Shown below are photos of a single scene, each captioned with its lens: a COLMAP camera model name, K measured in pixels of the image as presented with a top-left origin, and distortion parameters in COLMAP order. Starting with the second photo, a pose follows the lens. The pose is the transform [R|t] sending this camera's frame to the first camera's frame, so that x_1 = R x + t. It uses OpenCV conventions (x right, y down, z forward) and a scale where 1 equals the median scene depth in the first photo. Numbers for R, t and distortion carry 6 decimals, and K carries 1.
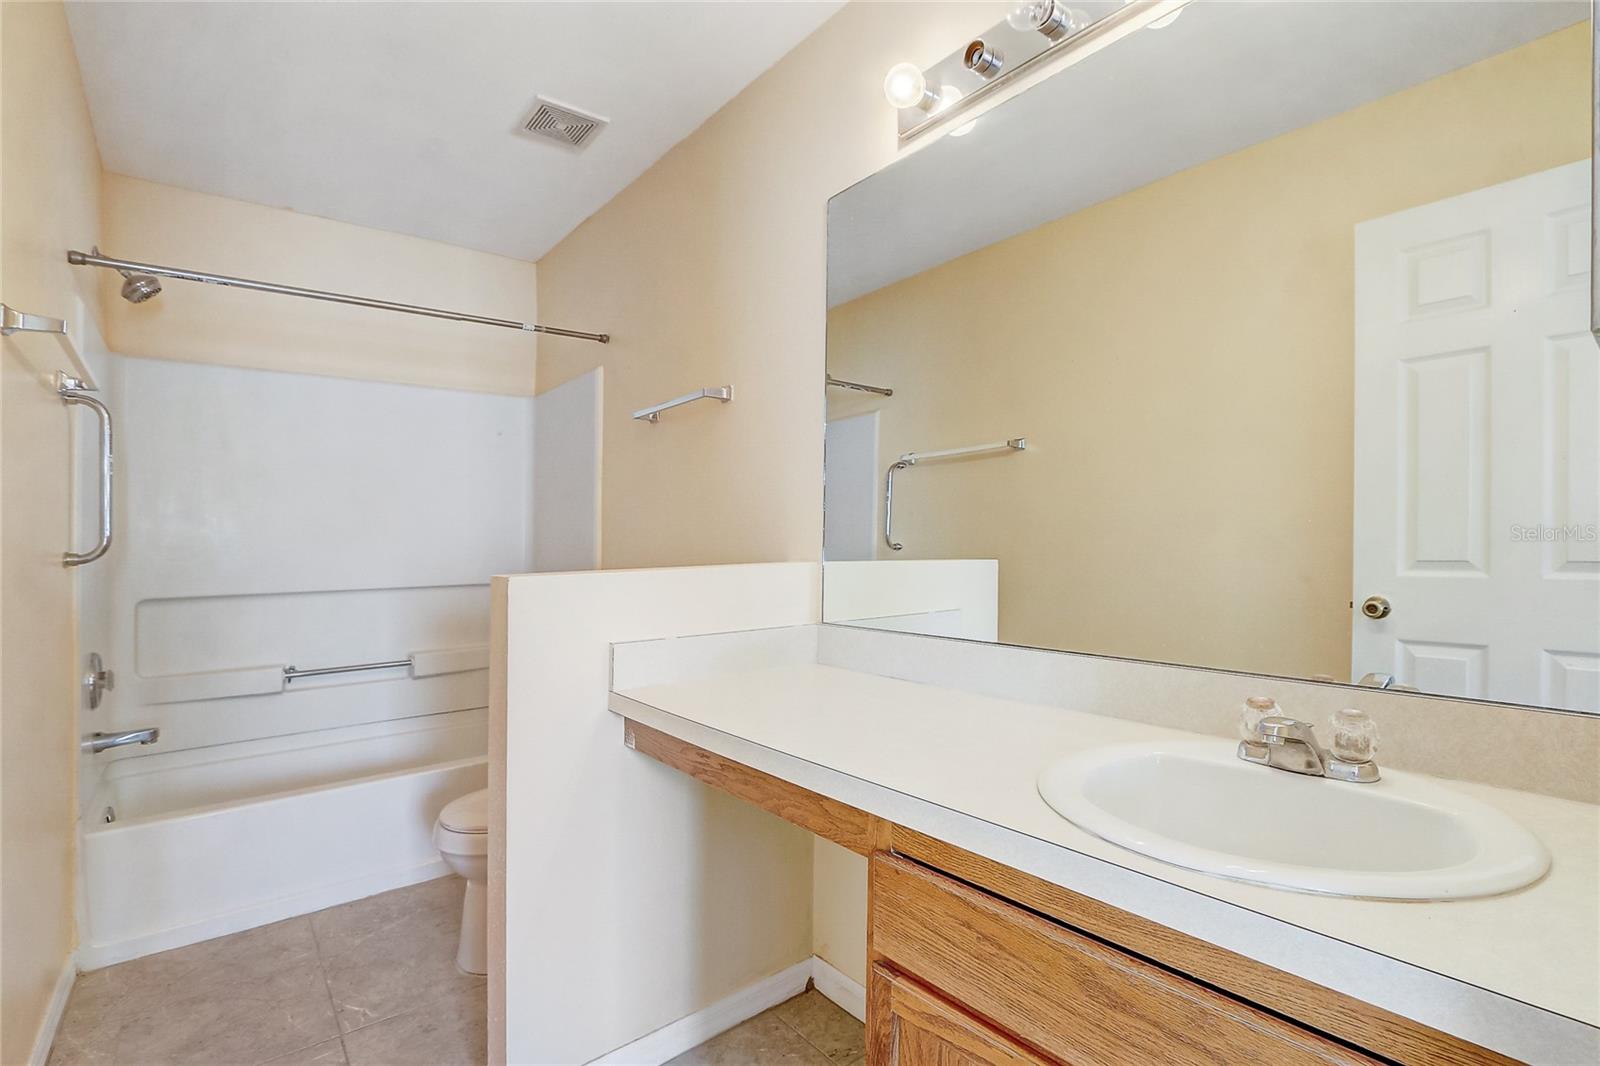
lens RADIAL K [[739.1, 0, 800.0], [0, 739.1, 533.0], [0, 0, 1]] dist [-0.012008, 0.000783]
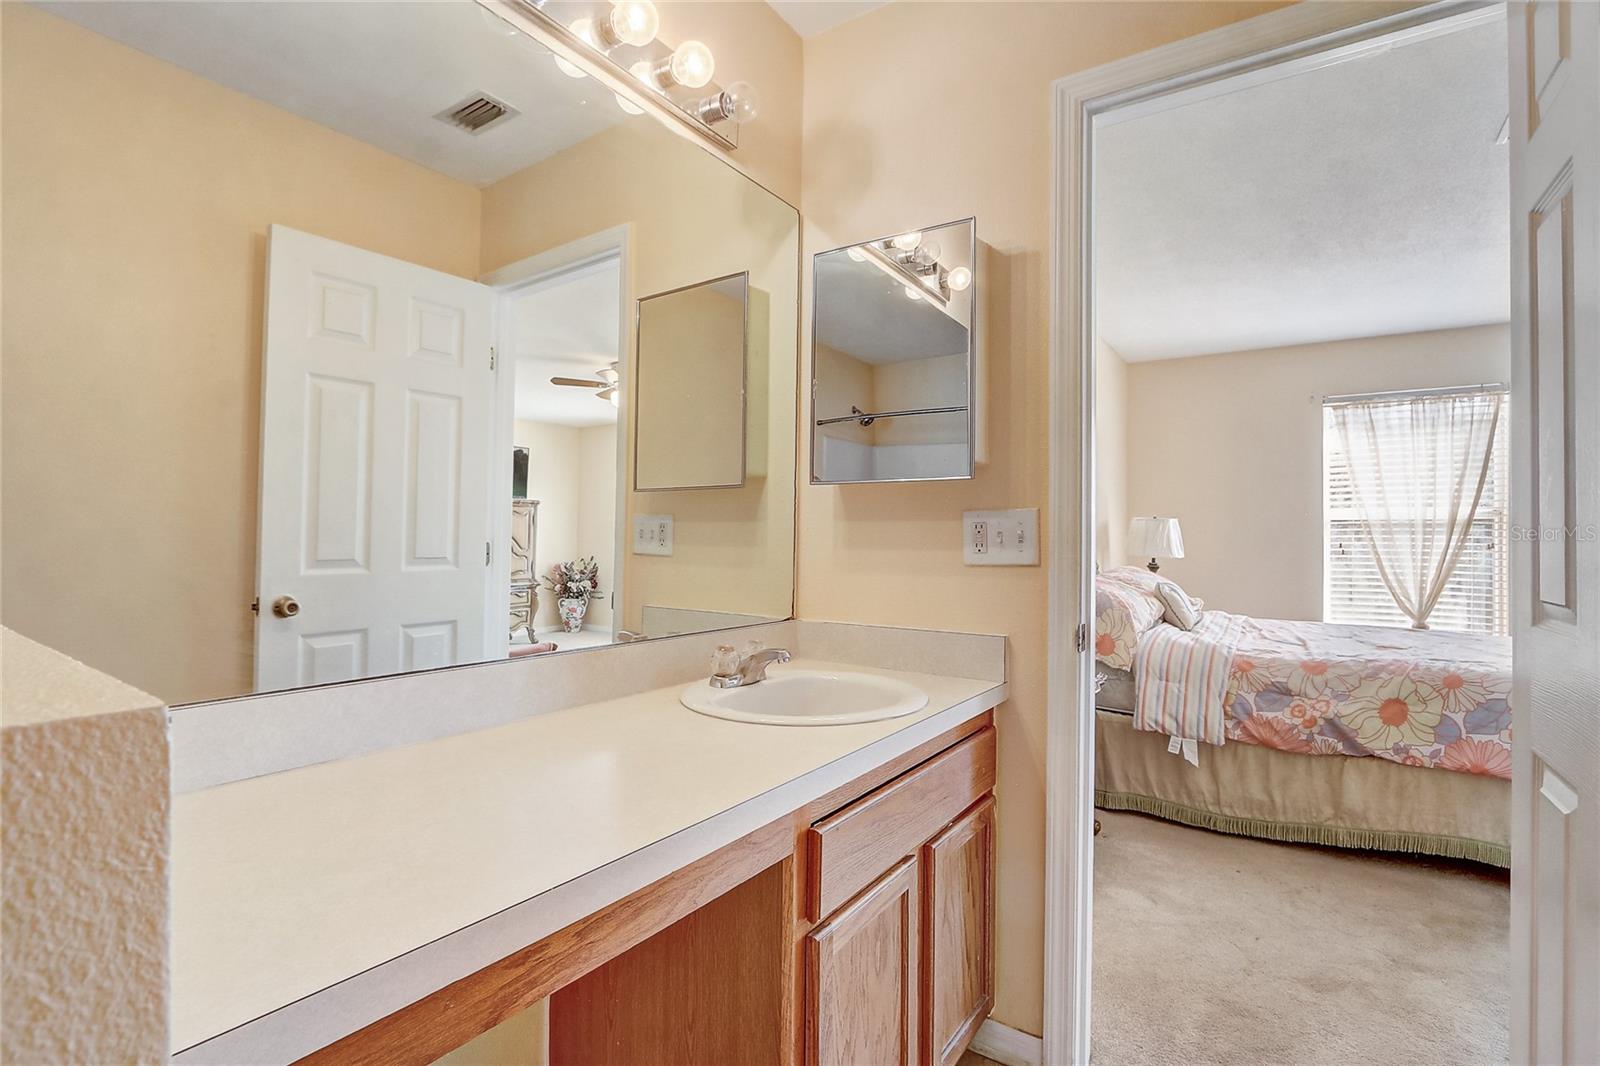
lens RADIAL K [[752.2, 0, 800.0], [0, 752.2, 540.9], [0, 0, 1]] dist [-0.014341, 0.000796]
pose [[-0.275775, 0.006818, 0.961198, -0.482641], [-0.012133, 0.999870, -0.010574, 0.013285], [-0.961146, -0.014579, -0.275656, 0.685493]]
